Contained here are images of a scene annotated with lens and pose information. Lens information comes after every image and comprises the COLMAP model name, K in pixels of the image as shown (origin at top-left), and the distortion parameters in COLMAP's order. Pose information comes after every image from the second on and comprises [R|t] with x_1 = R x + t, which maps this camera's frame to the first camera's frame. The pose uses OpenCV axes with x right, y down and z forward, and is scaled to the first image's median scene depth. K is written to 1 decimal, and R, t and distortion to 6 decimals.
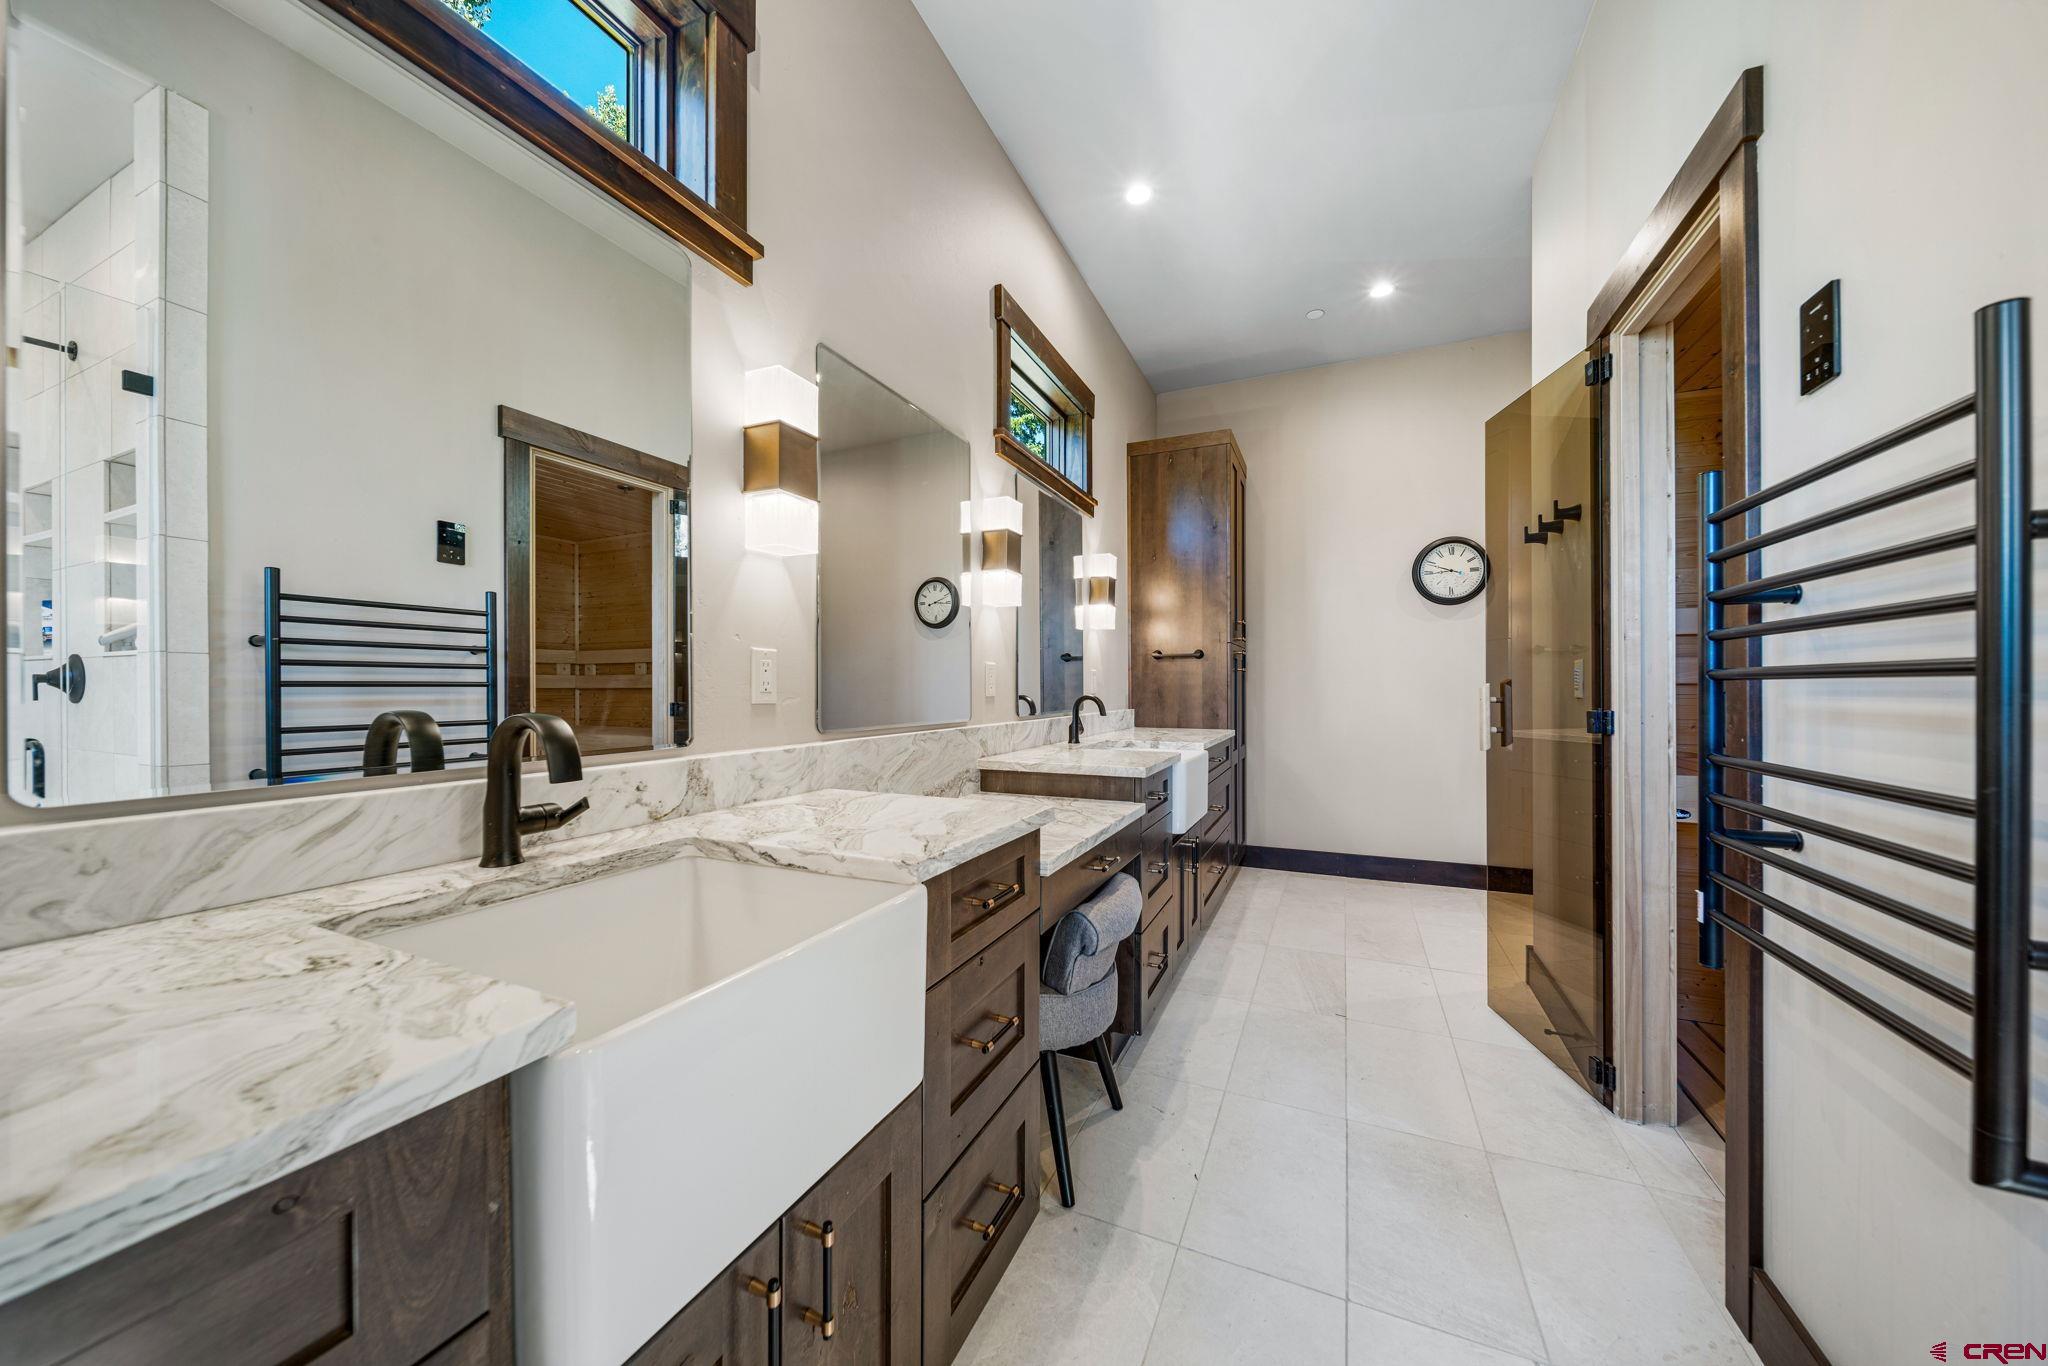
lens RADIAL K [[724.4, 0, 1020.2], [0, 724.4, 685.5], [0, 0, 1]] dist [0.000559, 0.000051]
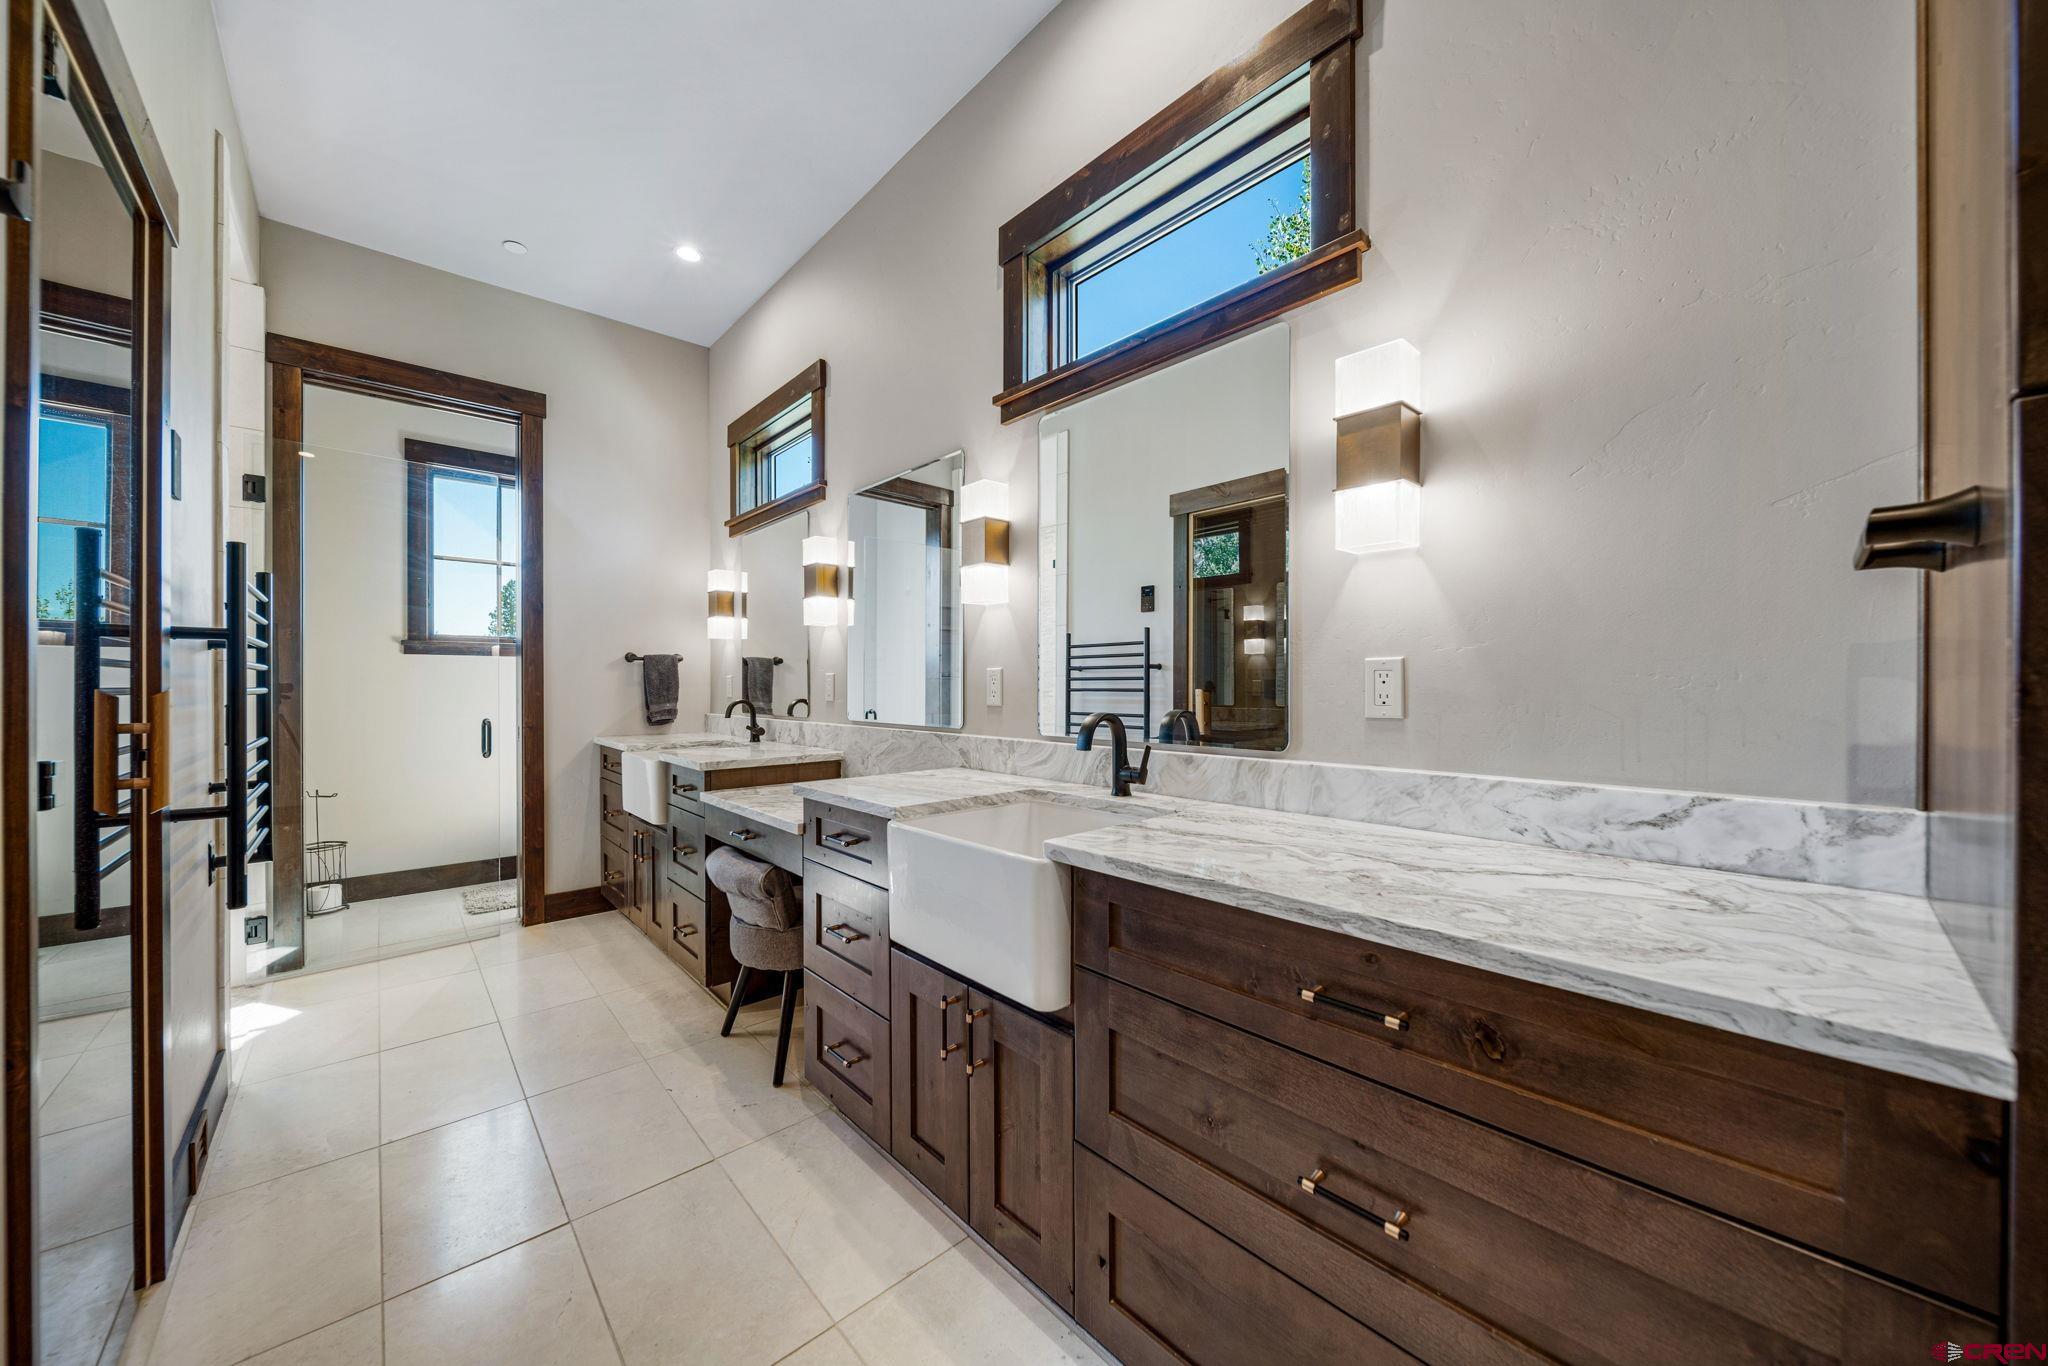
lens RADIAL K [[724.4, 0, 1020.2], [0, 724.4, 685.5], [0, 0, 1]] dist [0.000559, 0.000051]
pose [[-0.360606, -0.003608, -0.932711, 0.822225], [-0.003422, 0.999991, -0.002545, -0.007500], [0.932712, 0.002274, -0.360615, 1.419136]]
